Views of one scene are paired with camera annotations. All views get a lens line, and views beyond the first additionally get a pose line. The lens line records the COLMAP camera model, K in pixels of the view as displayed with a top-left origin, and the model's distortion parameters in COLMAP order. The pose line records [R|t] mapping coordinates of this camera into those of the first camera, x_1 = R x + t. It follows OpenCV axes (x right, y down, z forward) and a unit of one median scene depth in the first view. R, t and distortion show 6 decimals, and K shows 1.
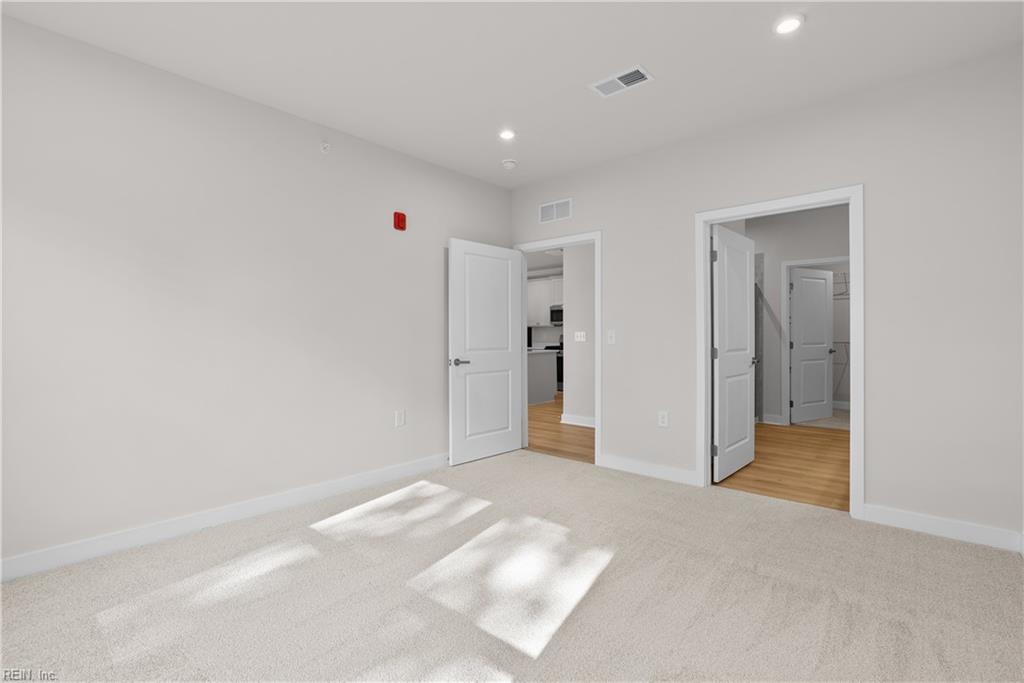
lens RADIAL K [[468.7, 0, 508.9], [0, 468.7, 334.9], [0, 0, 1]] dist [0.000893, 0.000262]
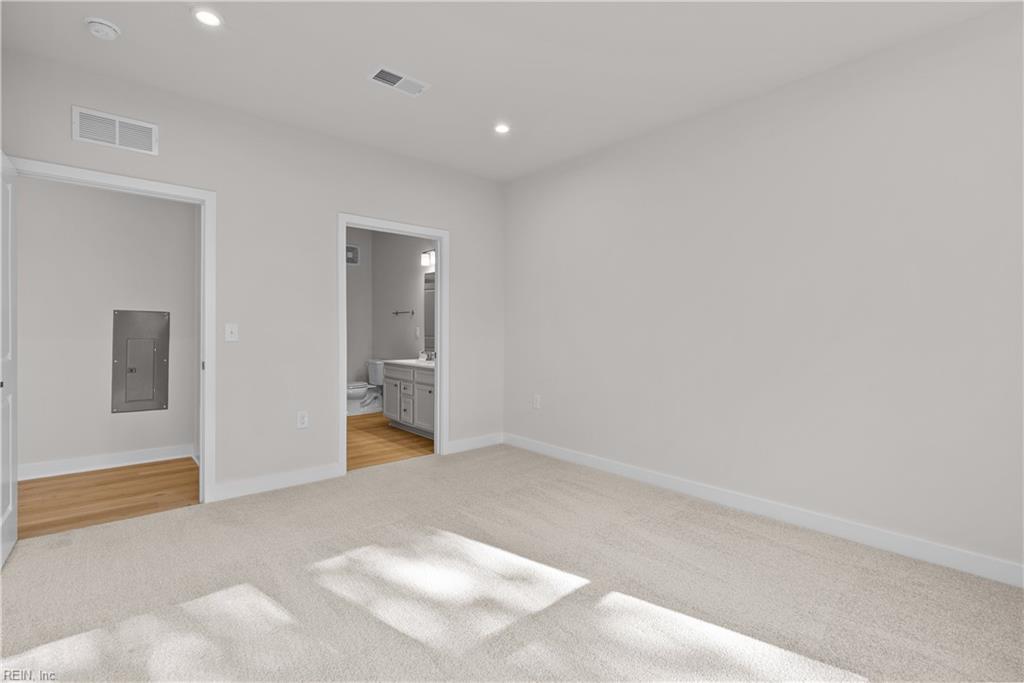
lens RADIAL K [[468.7, 0, 508.9], [0, 468.7, 334.9], [0, 0, 1]] dist [0.000893, 0.000262]
pose [[0.116279, -0.000336, 0.993217, -0.645471], [-0.002570, 0.999996, 0.000639, 0.009476], [-0.993213, -0.002627, 0.116278, 0.558491]]
